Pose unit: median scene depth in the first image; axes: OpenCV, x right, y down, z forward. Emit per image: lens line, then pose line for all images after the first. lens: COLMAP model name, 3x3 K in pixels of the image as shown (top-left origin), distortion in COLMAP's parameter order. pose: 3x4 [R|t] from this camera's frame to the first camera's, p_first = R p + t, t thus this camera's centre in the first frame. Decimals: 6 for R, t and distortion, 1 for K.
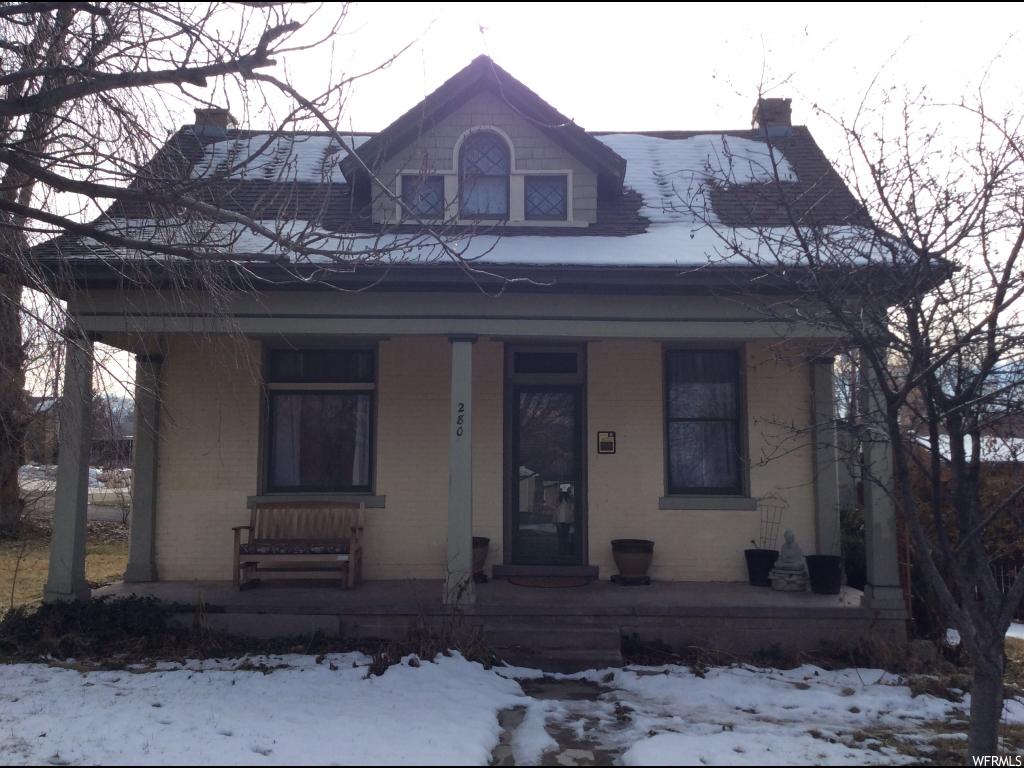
lens RADIAL K [[911.7, 0, 512.0], [0, 911.7, 384.0], [0, 0, 1]] dist [0.143939, -0.244818]
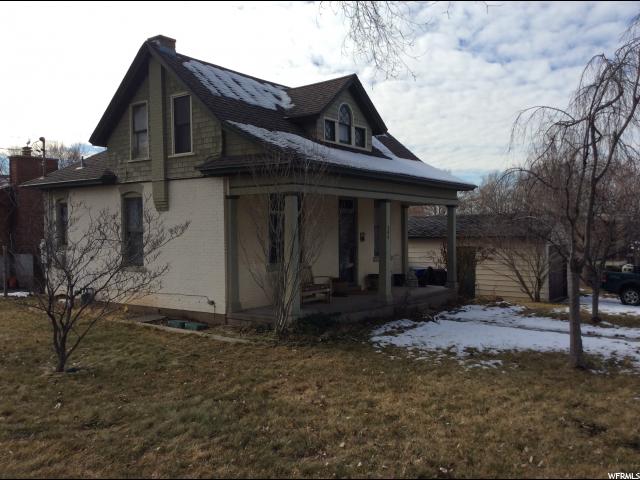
lens RADIAL K [[569.8, 0, 320.0], [0, 569.8, 240.0], [0, 0, 1]] dist [0.143939, -0.244818]
pose [[0.567550, -0.029685, 0.822803, -1.270483], [-0.060563, 0.995137, 0.077677, -0.043945], [-0.821108, -0.093917, 0.562993, 0.208585]]
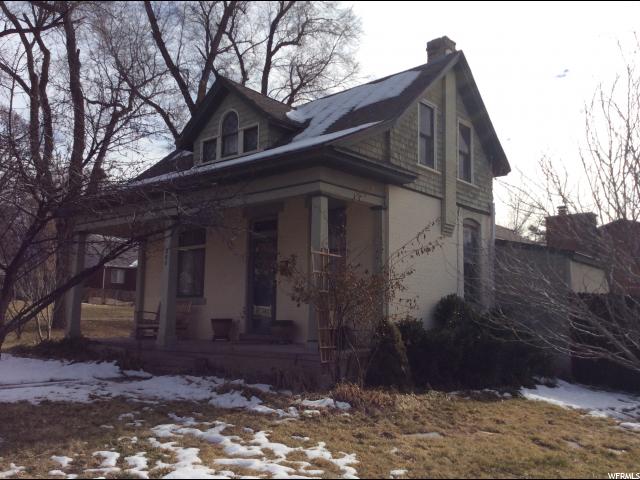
lens RADIAL K [[569.8, 0, 320.0], [0, 569.8, 240.0], [0, 0, 1]] dist [0.143939, -0.244818]
pose [[0.751732, -0.078939, -0.654727, 0.898230], [0.055691, 0.996862, -0.056247, 0.077783], [0.657113, 0.005820, 0.753770, 0.201105]]
